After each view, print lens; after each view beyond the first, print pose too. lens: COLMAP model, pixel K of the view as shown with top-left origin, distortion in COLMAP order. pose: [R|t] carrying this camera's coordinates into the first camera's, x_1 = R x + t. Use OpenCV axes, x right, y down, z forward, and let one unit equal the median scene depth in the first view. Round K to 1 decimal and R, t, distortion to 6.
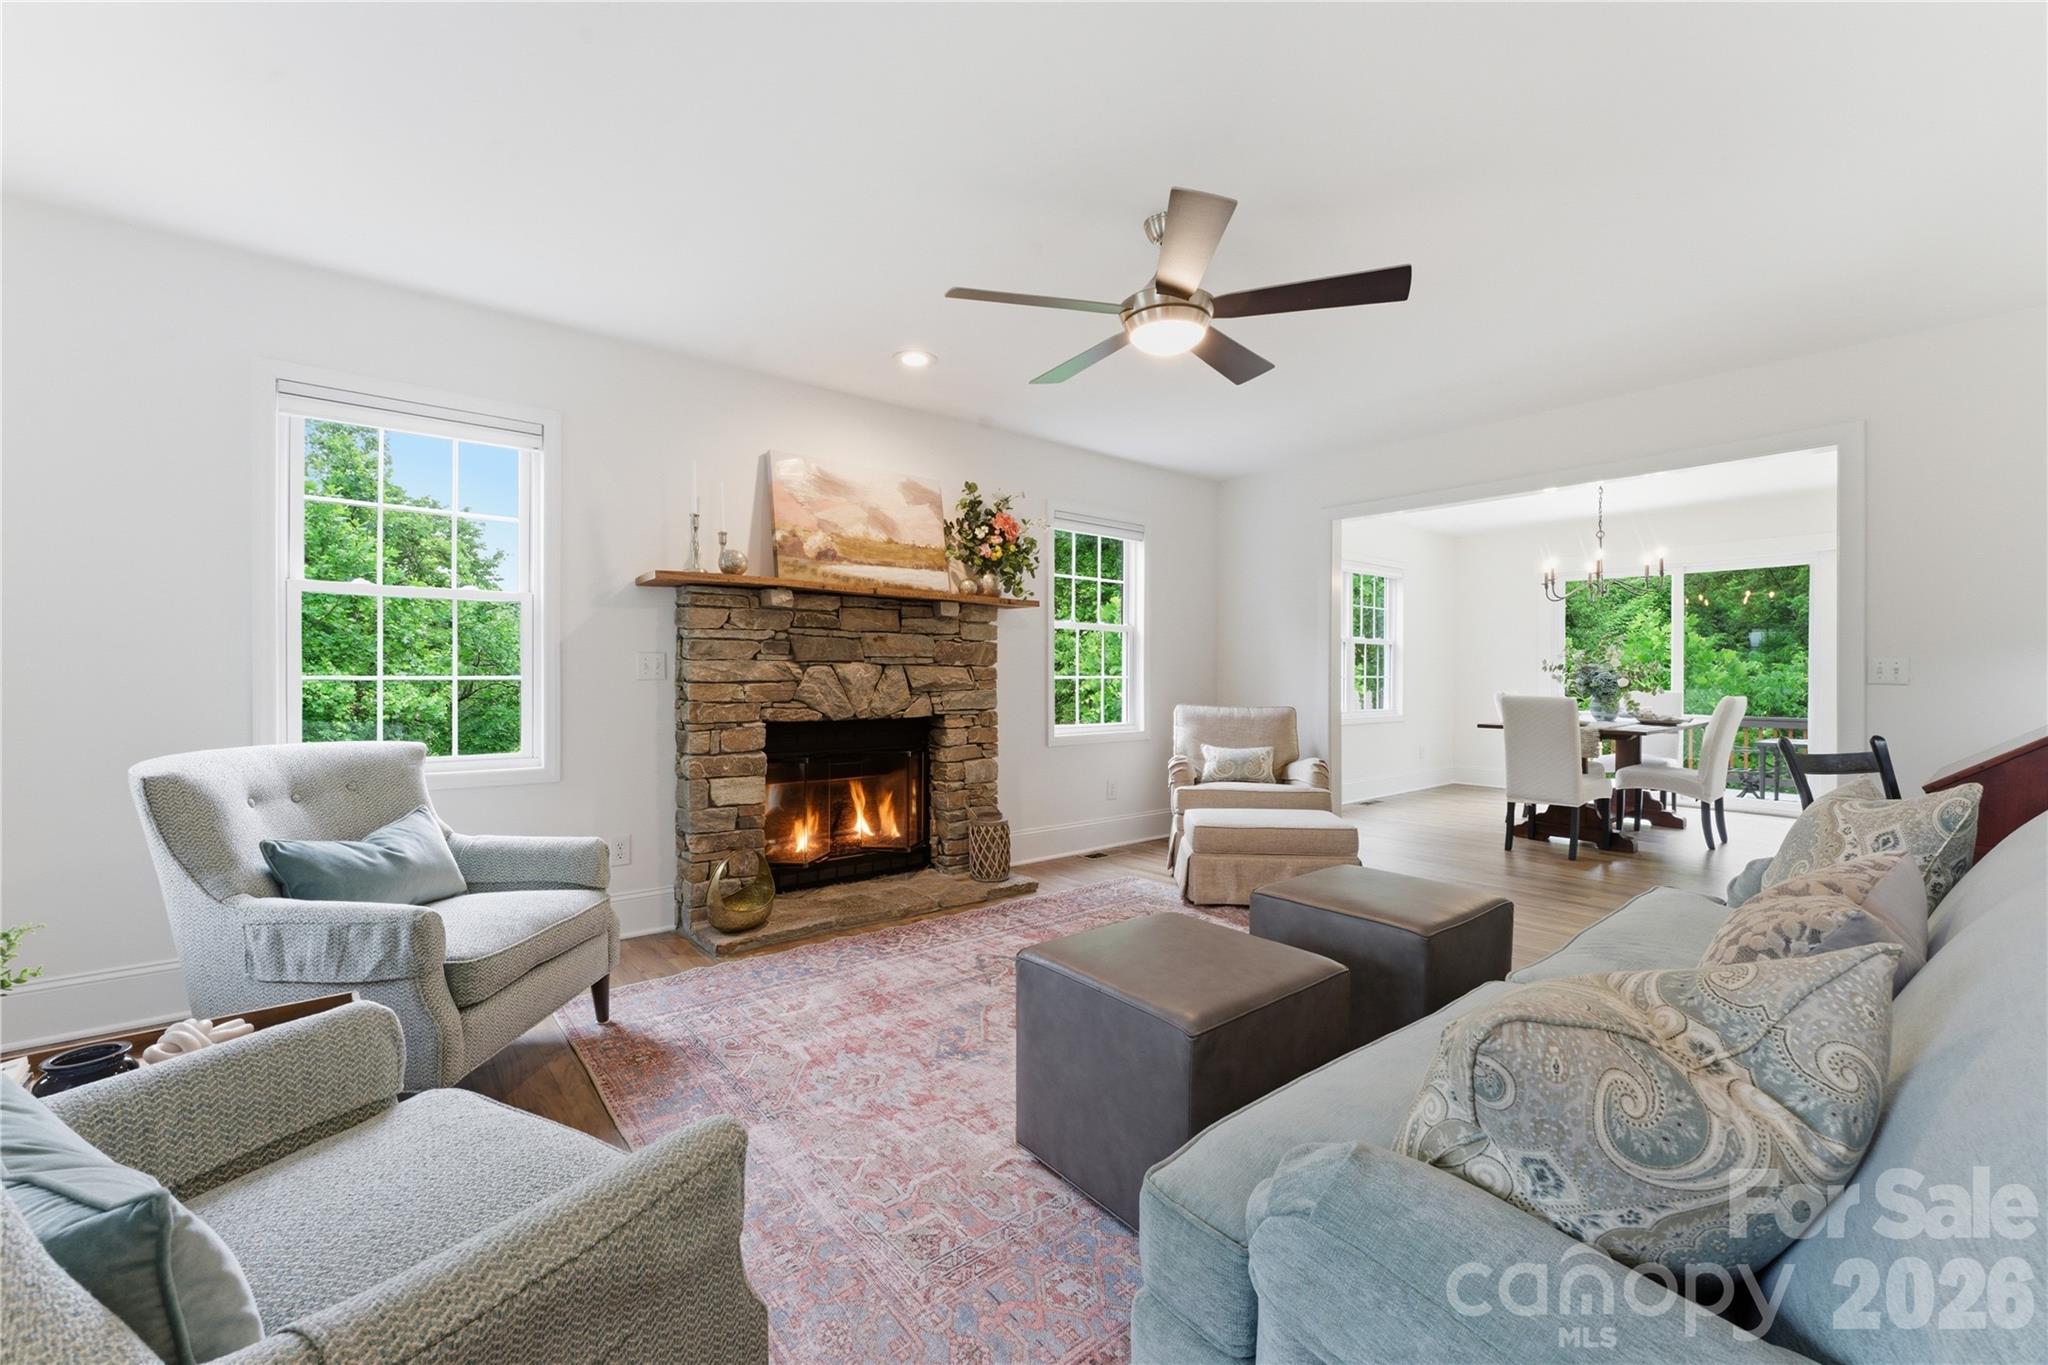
lens RADIAL K [[824.2, 0, 993.7], [0, 824.2, 690.4], [0, 0, 1]] dist [-0.004423, 0.000663]
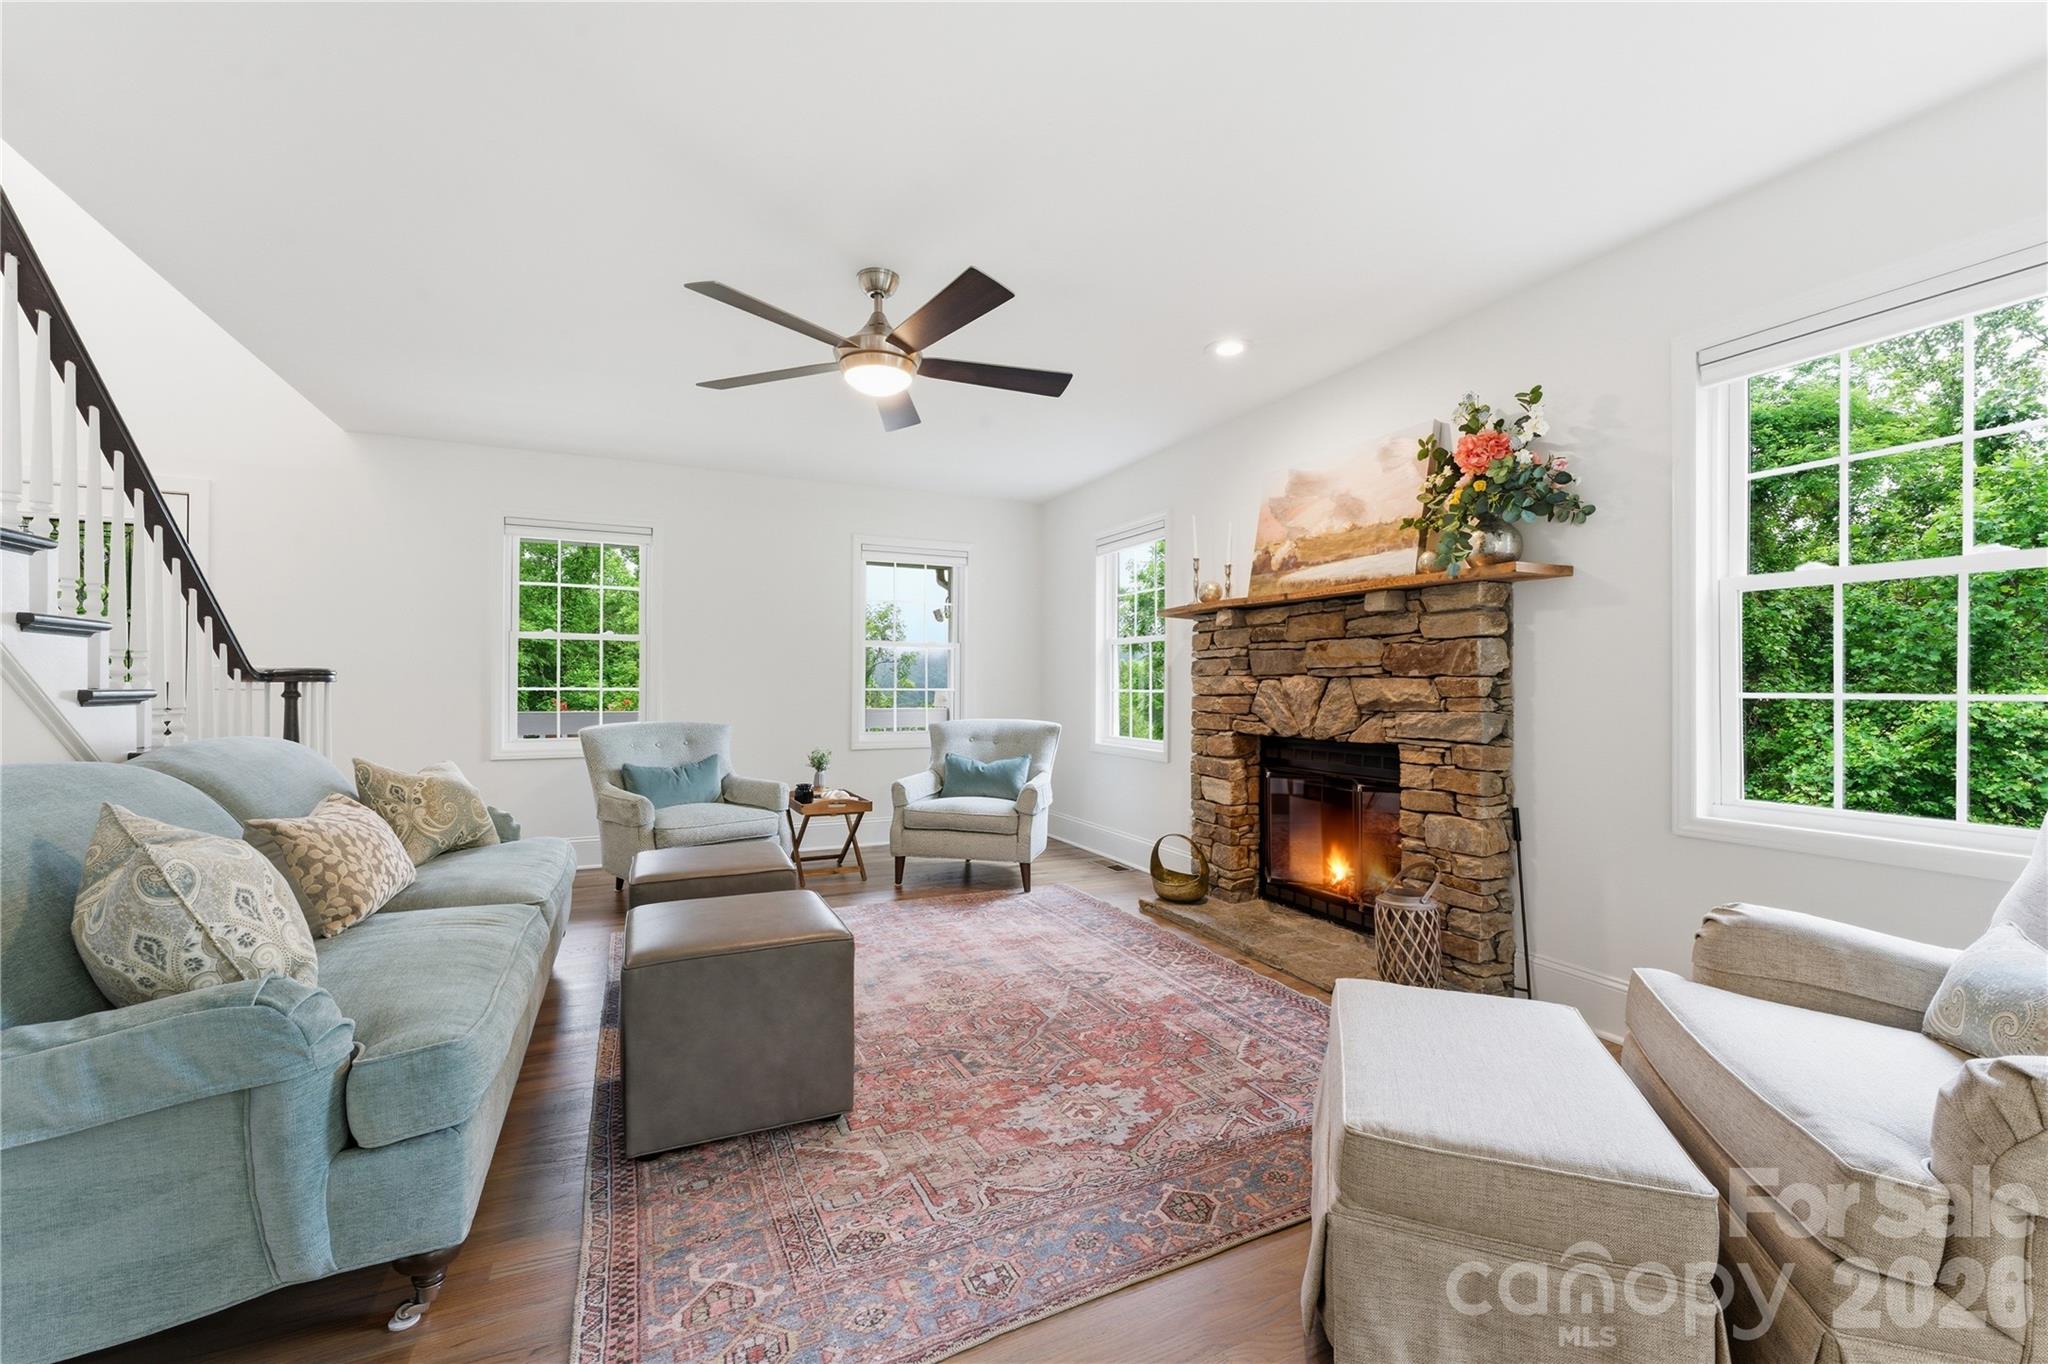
lens RADIAL K [[824.2, 0, 1010.0], [0, 824.2, 669.7], [0, 0, 1]] dist [-0.004423, 0.000663]
pose [[-0.236125, -0.010301, -0.971668, 0.813118], [-0.002064, 0.999947, -0.010100, -0.031114], [0.971720, -0.000379, -0.236134, 0.919705]]
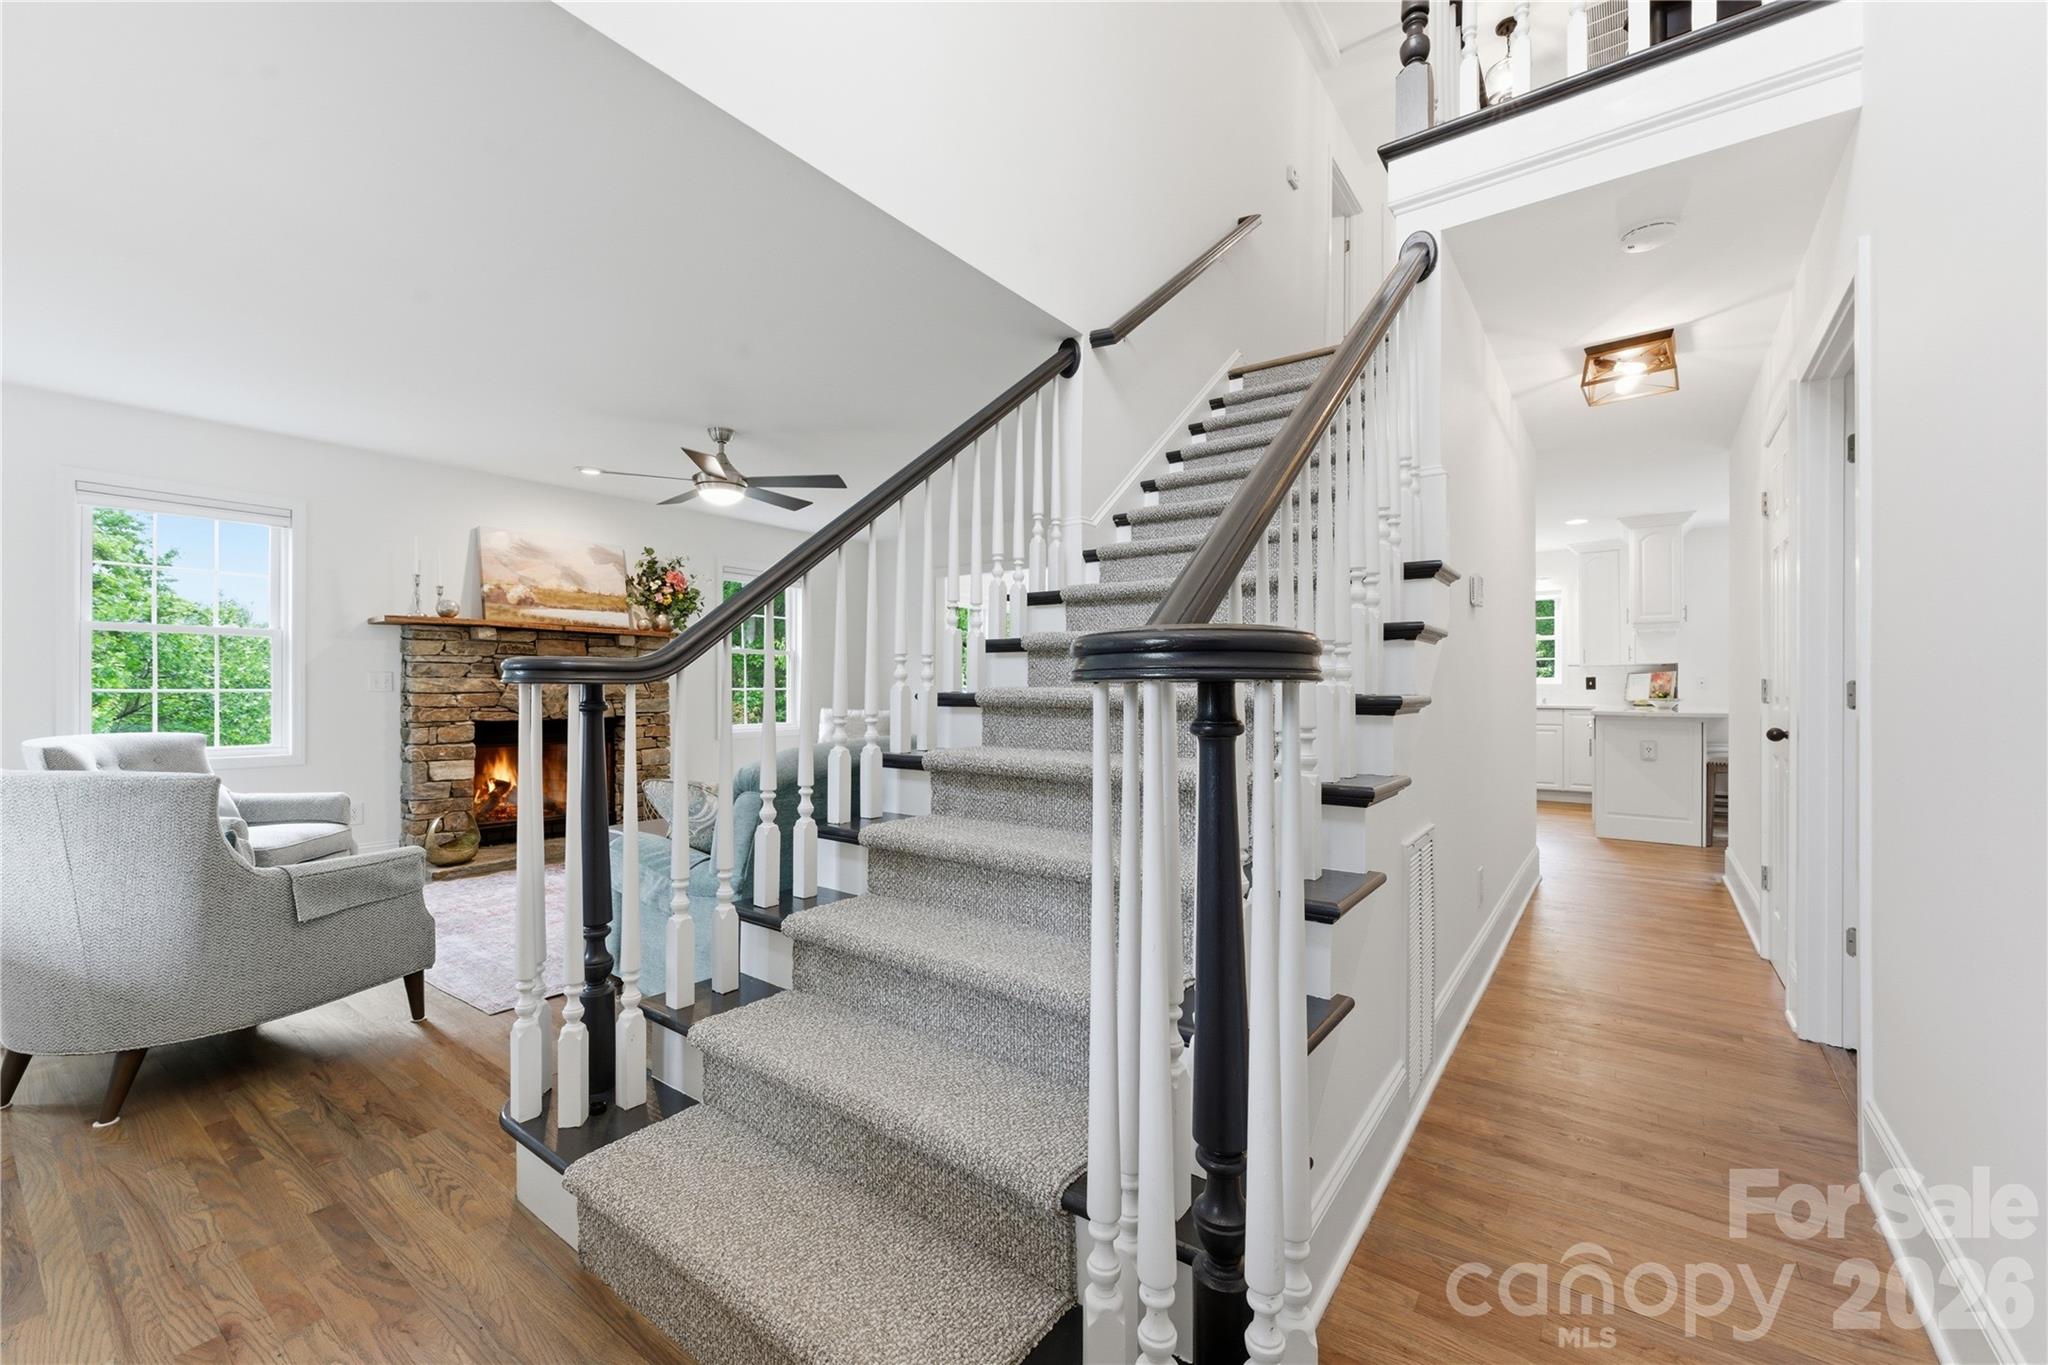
lens RADIAL K [[824.2, 0, 1008.8], [0, 824.2, 689.1], [0, 0, 1]] dist [-0.004423, 0.000663]
pose [[0.964700, -0.003224, 0.263332, 0.220299], [0.007213, 0.999873, -0.014182, 0.009357], [-0.263253, 0.015580, 0.964601, -0.562688]]
